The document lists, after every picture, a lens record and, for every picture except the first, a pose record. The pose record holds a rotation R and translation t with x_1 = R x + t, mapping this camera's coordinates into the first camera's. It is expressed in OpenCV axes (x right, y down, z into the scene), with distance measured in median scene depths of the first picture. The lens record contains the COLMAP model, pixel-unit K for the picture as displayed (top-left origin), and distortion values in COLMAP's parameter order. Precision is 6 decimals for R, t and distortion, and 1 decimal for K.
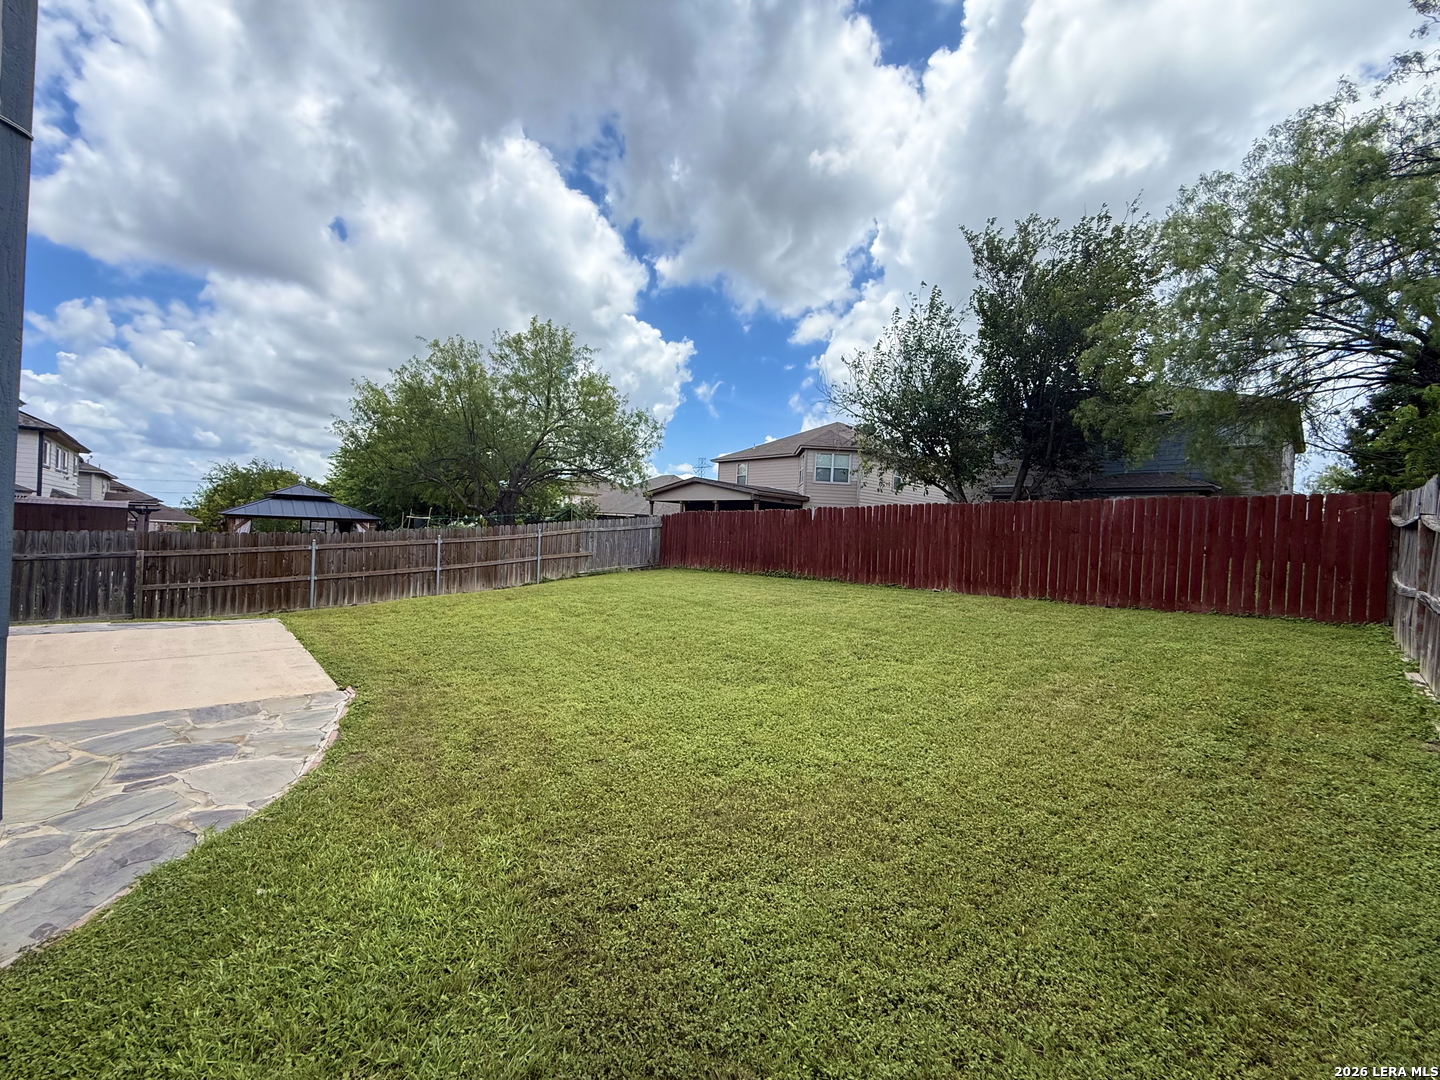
lens RADIAL K [[573.2, 0, 720.0], [0, 573.2, 540.0], [0, 0, 1]] dist [0.002496, 0.000057]
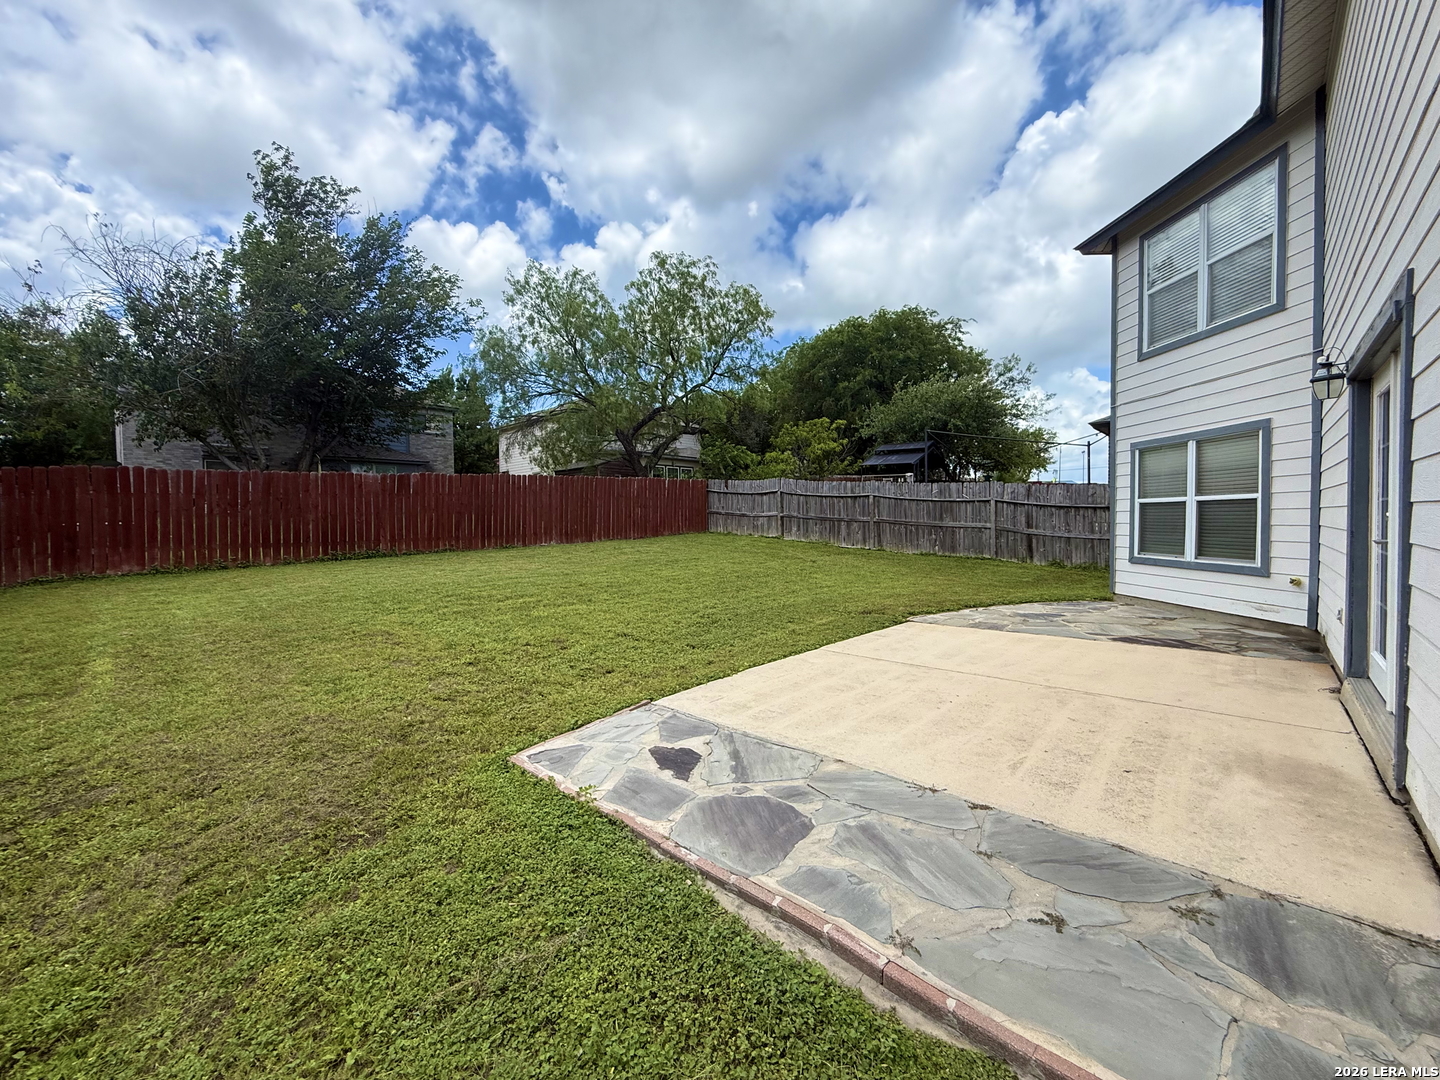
lens RADIAL K [[573.2, 0, 720.0], [0, 573.2, 540.0], [0, 0, 1]] dist [0.002496, 0.000057]
pose [[-0.063416, -0.085441, 0.994323, -0.768393], [0.018777, 0.996050, 0.086787, -0.021110], [-0.997810, 0.024175, -0.061562, 0.589921]]
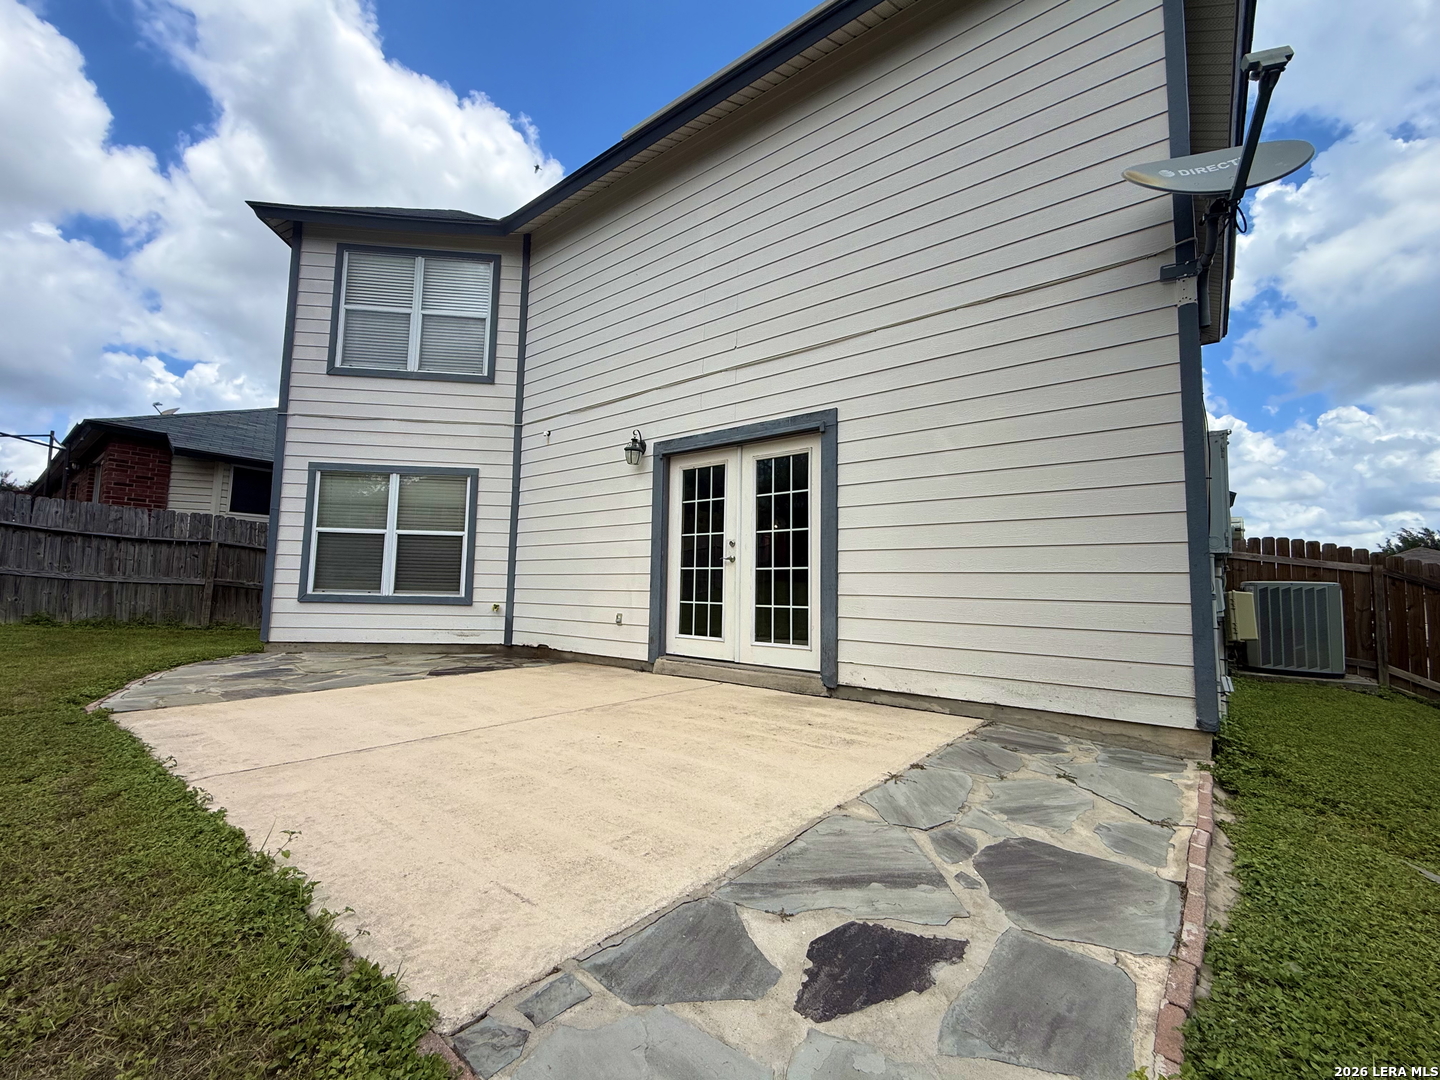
lens RADIAL K [[602.1, 0, 720.0], [0, 602.1, 540.0], [0, 0, 1]] dist [0.000673, 0.000028]
pose [[-0.988708, -0.082310, -0.125224, -0.502020], [-0.071955, 0.993772, -0.085089, 0.025995], [0.131448, -0.075118, -0.988473, 0.697683]]
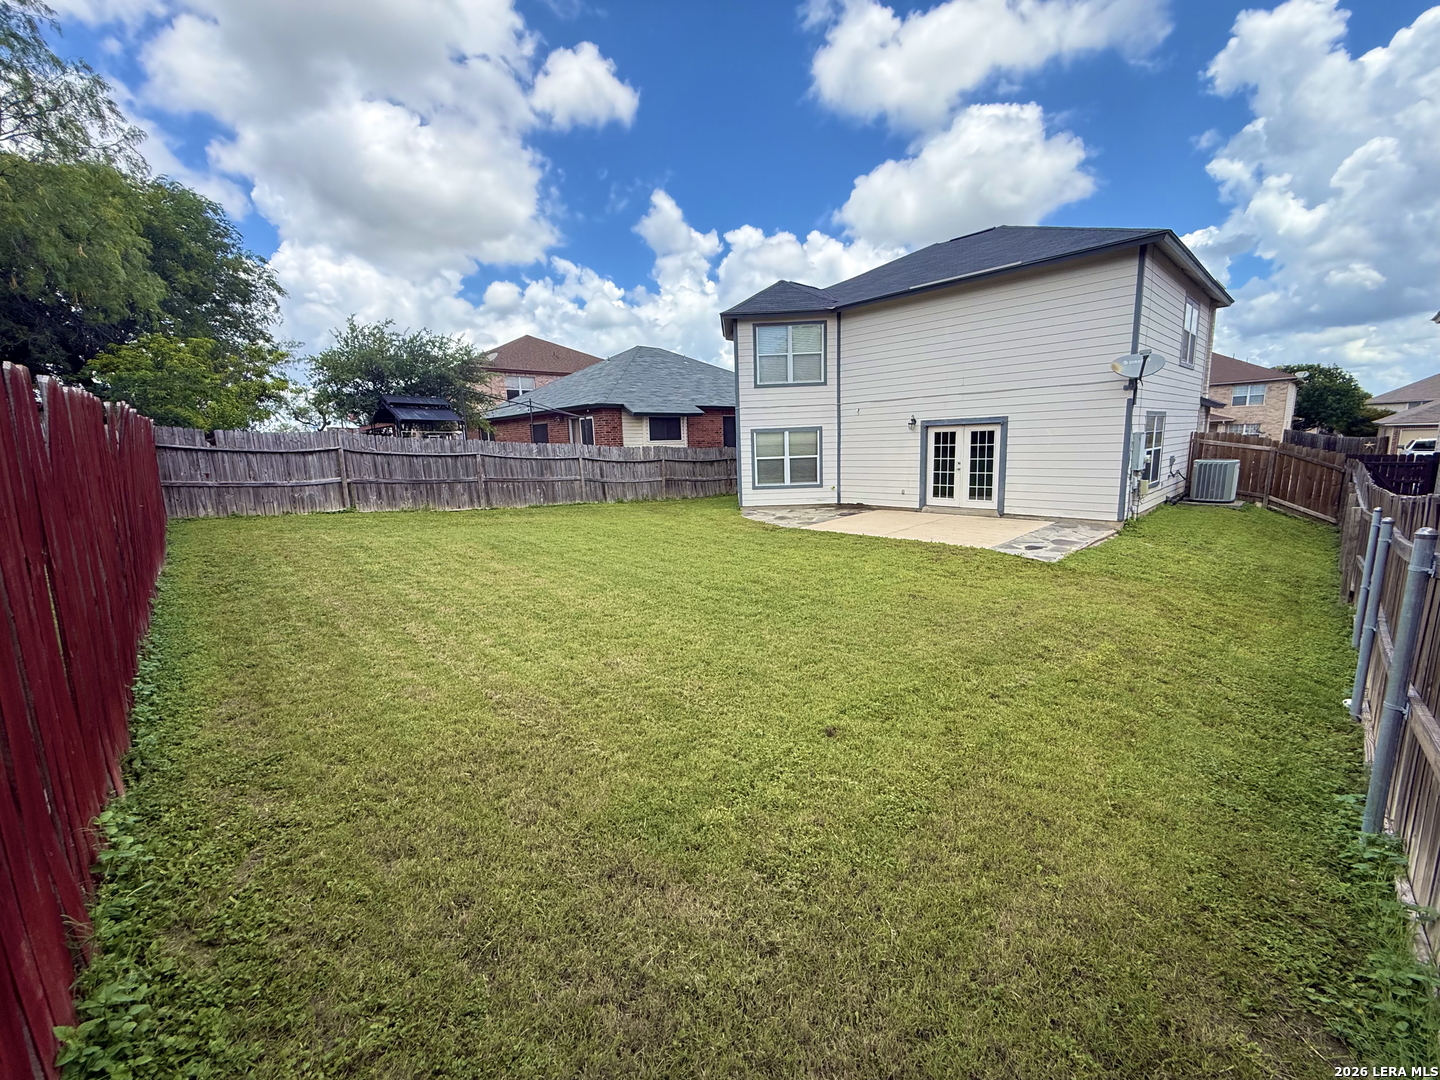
lens RADIAL K [[573.2, 0, 720.0], [0, 573.2, 540.0], [0, 0, 1]] dist [0.002496, 0.000057]
pose [[-0.999890, -0.014850, 0.000517, -0.150814], [-0.014519, 0.983805, 0.178651, -0.045782], [-0.003162, 0.178623, -0.983912, 1.304321]]
